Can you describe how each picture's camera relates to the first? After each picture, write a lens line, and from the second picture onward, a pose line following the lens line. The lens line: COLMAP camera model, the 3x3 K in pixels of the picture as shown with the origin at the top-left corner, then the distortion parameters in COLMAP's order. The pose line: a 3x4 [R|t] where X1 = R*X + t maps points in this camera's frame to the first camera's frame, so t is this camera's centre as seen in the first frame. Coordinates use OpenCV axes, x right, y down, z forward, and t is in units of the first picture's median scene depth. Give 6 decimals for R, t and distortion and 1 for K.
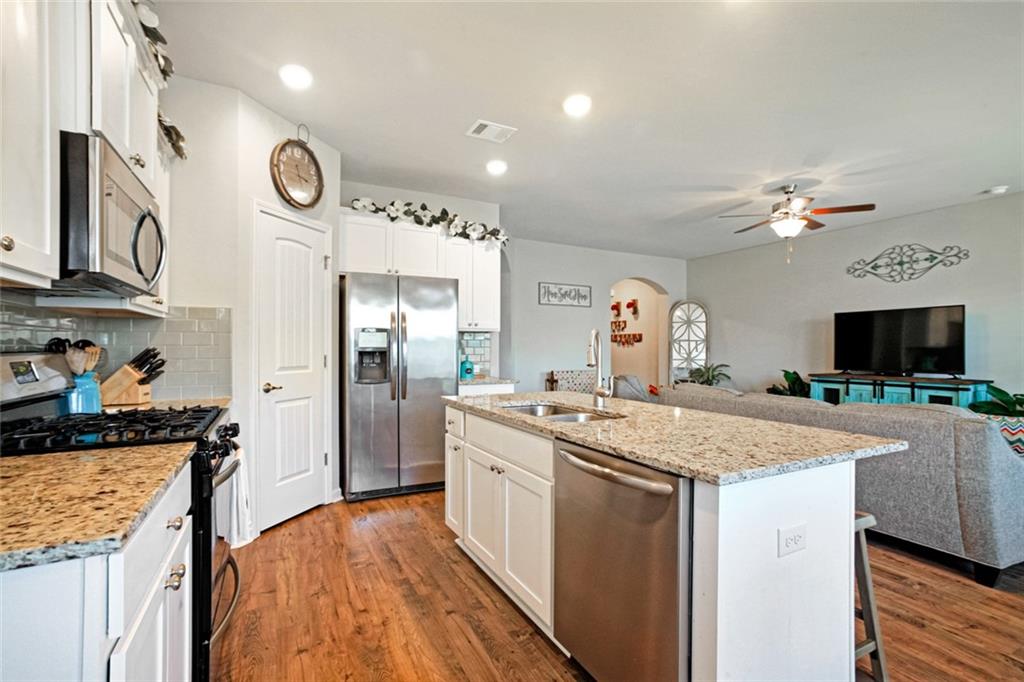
lens RADIAL K [[473.9, 0, 515.7], [0, 473.9, 341.5], [0, 0, 1]] dist [0.003184, 0.007569]
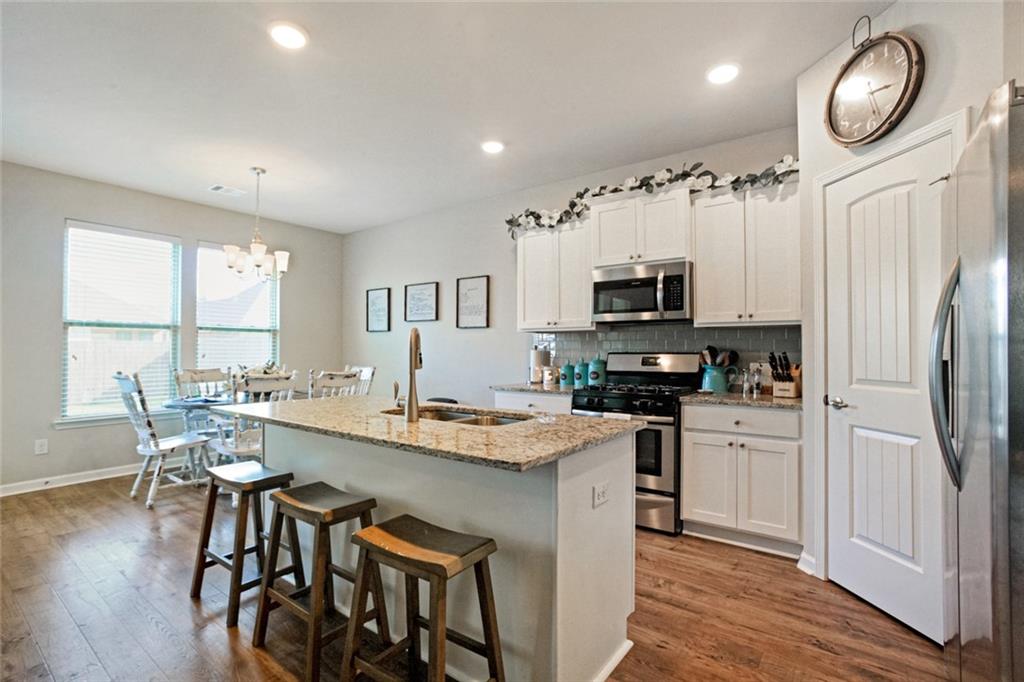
lens RADIAL K [[473.9, 0, 527.9], [0, 473.9, 339.9], [0, 0, 1]] dist [0.003184, 0.007569]
pose [[-0.883810, -0.020103, -0.467413, 0.164500], [-0.005051, 0.999428, -0.033432, 0.011804], [0.467818, -0.027187, -0.883407, 0.793050]]
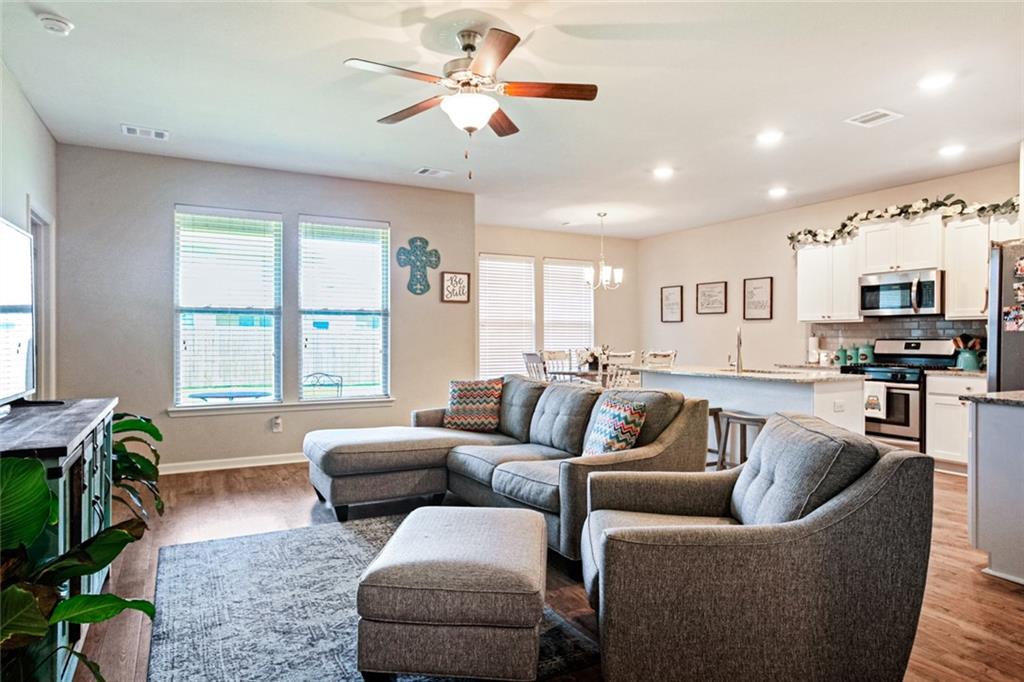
lens RADIAL K [[612.4, 0, 506.6], [0, 612.4, 341.3], [0, 0, 1]] dist [-0.007942, 0.022076]
pose [[-0.999855, -0.009836, -0.013874, 0.438026], [-0.009814, 0.999950, -0.001691, 0.019329], [0.013890, -0.001555, -0.999902, 1.361747]]
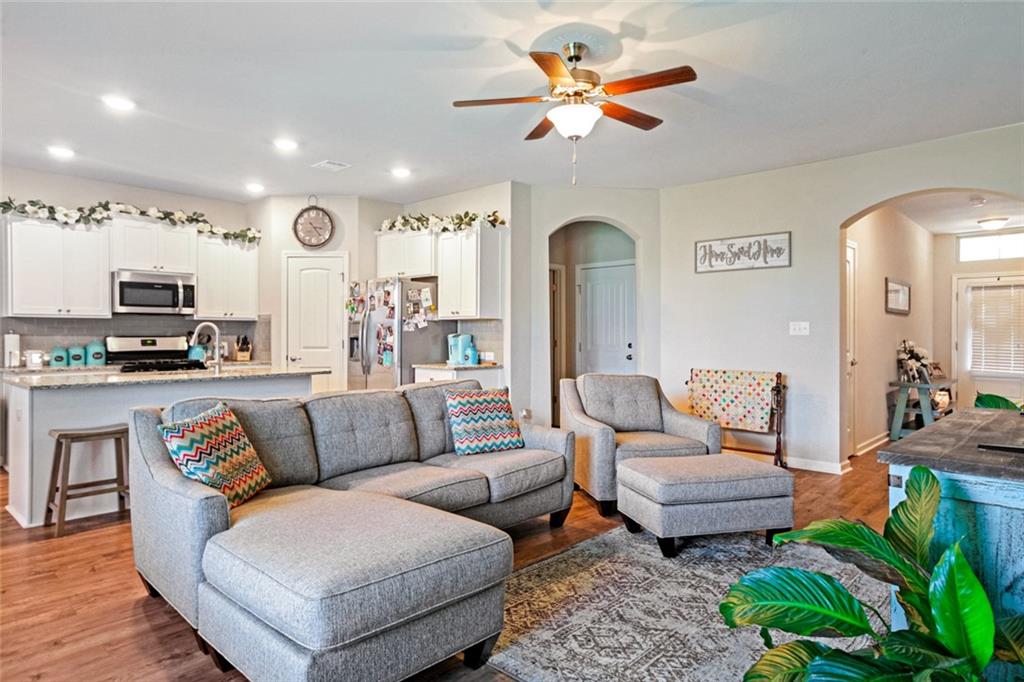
lens RADIAL K [[612.4, 0, 502.1], [0, 612.4, 340.3], [0, 0, 1]] dist [-0.007942, 0.022076]
pose [[0.322252, 0.002654, -0.946650, 0.997246], [0.009952, 0.999931, 0.006192, 0.013925], [0.946602, -0.011417, 0.322203, 0.545893]]
